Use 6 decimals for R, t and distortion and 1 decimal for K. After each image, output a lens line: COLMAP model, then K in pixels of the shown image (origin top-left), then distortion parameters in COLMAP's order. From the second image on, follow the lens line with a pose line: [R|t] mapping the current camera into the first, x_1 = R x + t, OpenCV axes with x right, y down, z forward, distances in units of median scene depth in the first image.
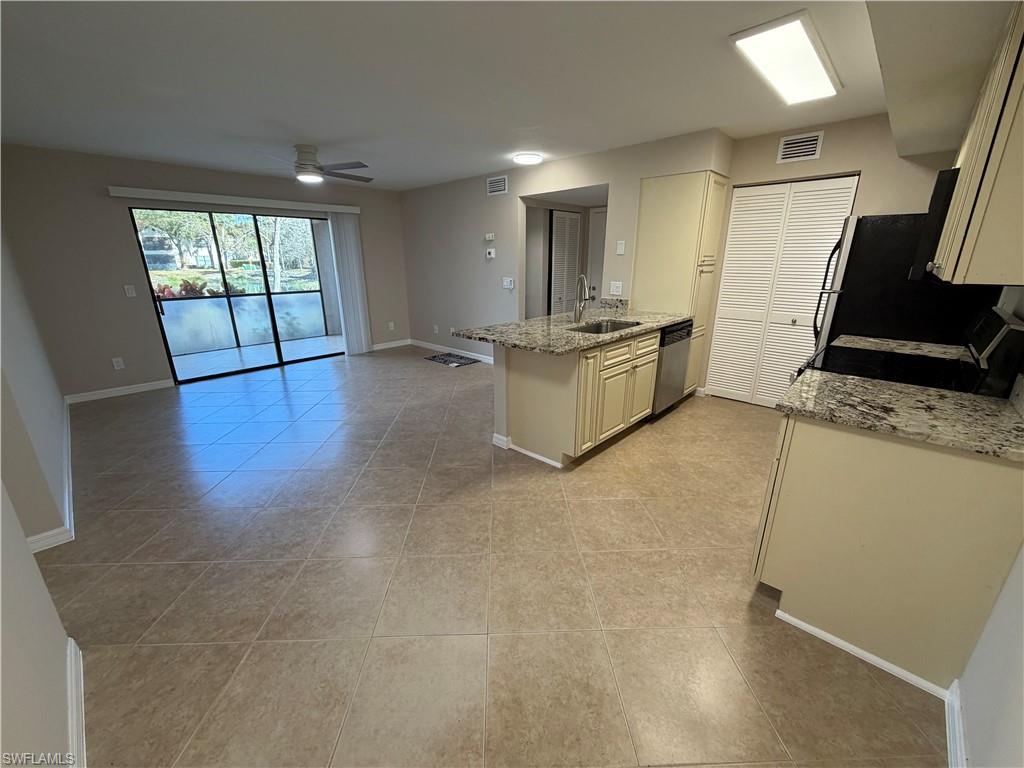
lens RADIAL K [[407.9, 0, 509.8], [0, 407.9, 385.7], [0, 0, 1]] dist [-0.000165, -0.000149]
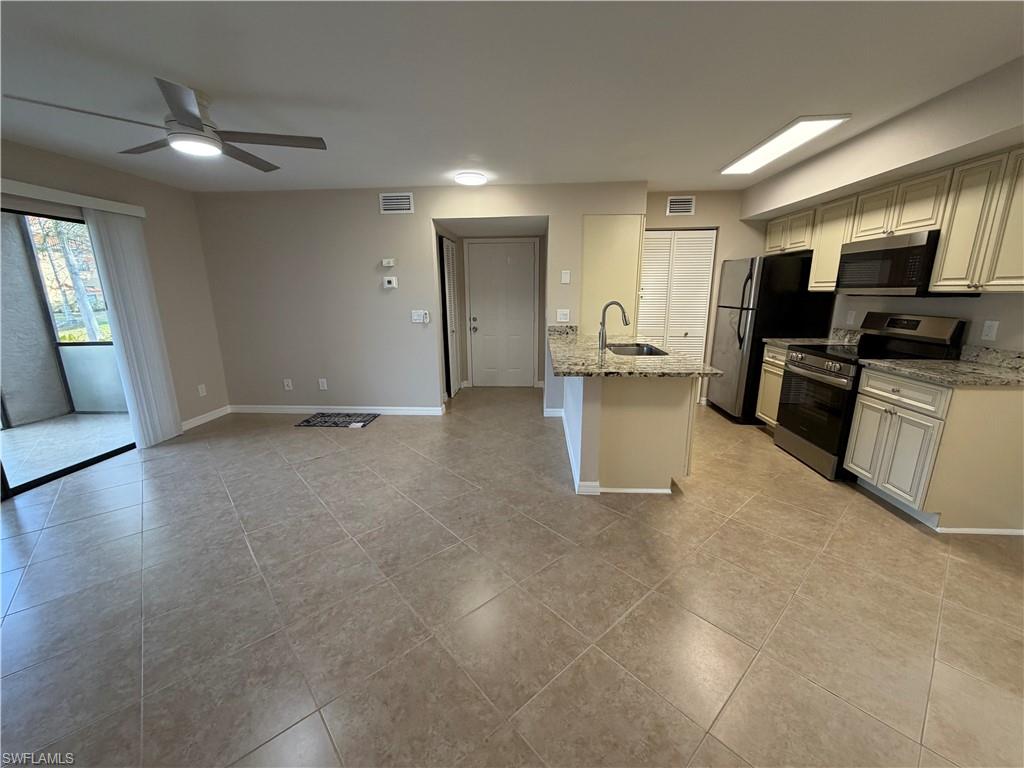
lens RADIAL K [[407.9, 0, 509.8], [0, 407.9, 385.7], [0, 0, 1]] dist [-0.000165, -0.000149]
pose [[0.769177, -0.146066, 0.622118, -0.617784], [0.195226, 0.980695, -0.011120, -0.096579], [-0.608484, 0.130007, 0.782844, 0.359391]]
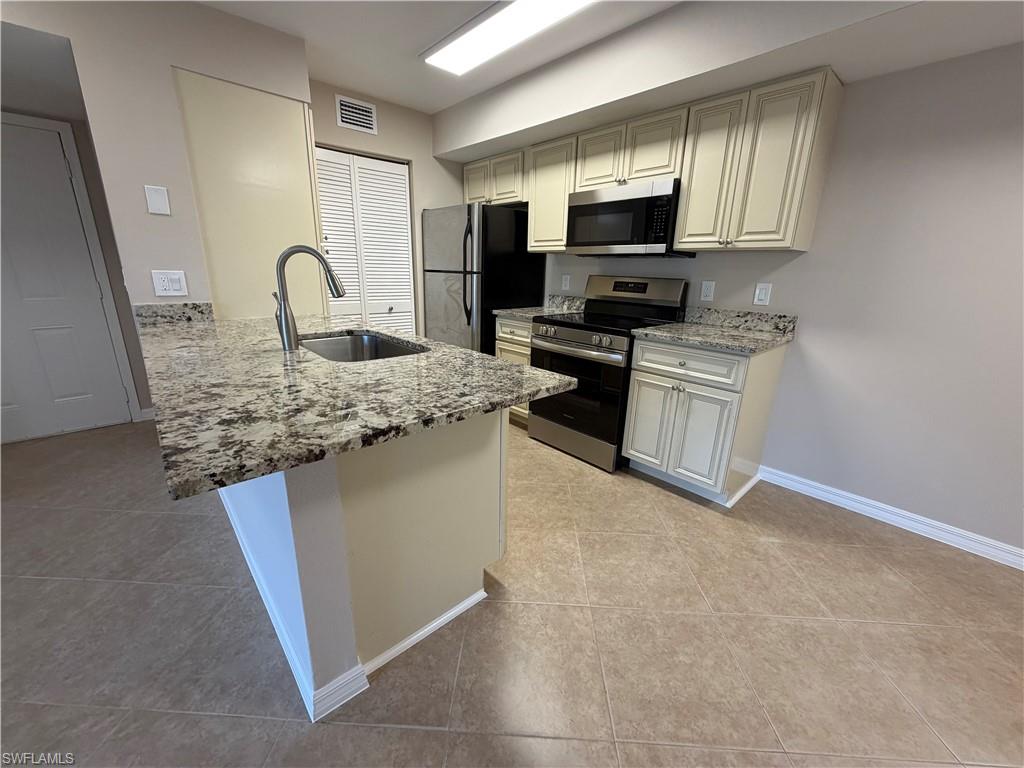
lens RADIAL K [[407.9, 0, 509.8], [0, 407.9, 385.7], [0, 0, 1]] dist [-0.000165, -0.000149]
pose [[0.072116, -0.272075, 0.959570, -0.268883], [0.277776, 0.929490, 0.242670, -0.154375], [-0.957935, 0.249045, 0.142608, 0.678787]]
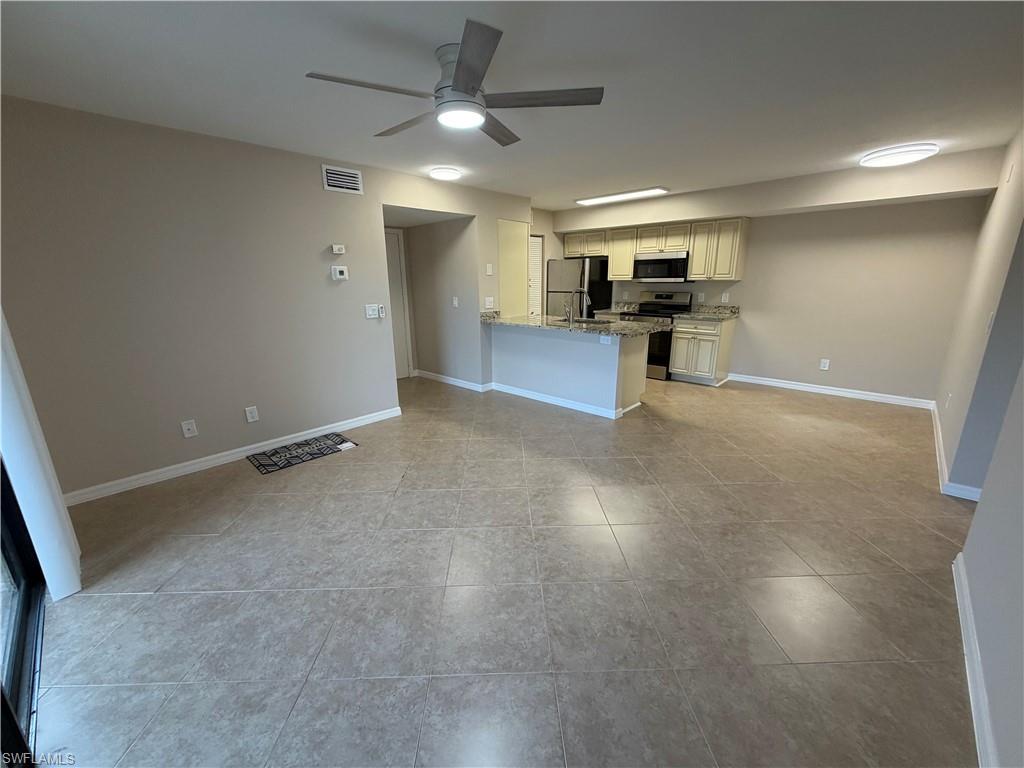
lens RADIAL K [[407.9, 0, 509.8], [0, 407.9, 385.7], [0, 0, 1]] dist [-0.000165, -0.000149]
pose [[-0.000067, -0.251326, 0.967903, -1.177120], [0.310626, 0.920017, 0.238913, -0.341523], [-0.950532, 0.300672, 0.078007, 1.114036]]
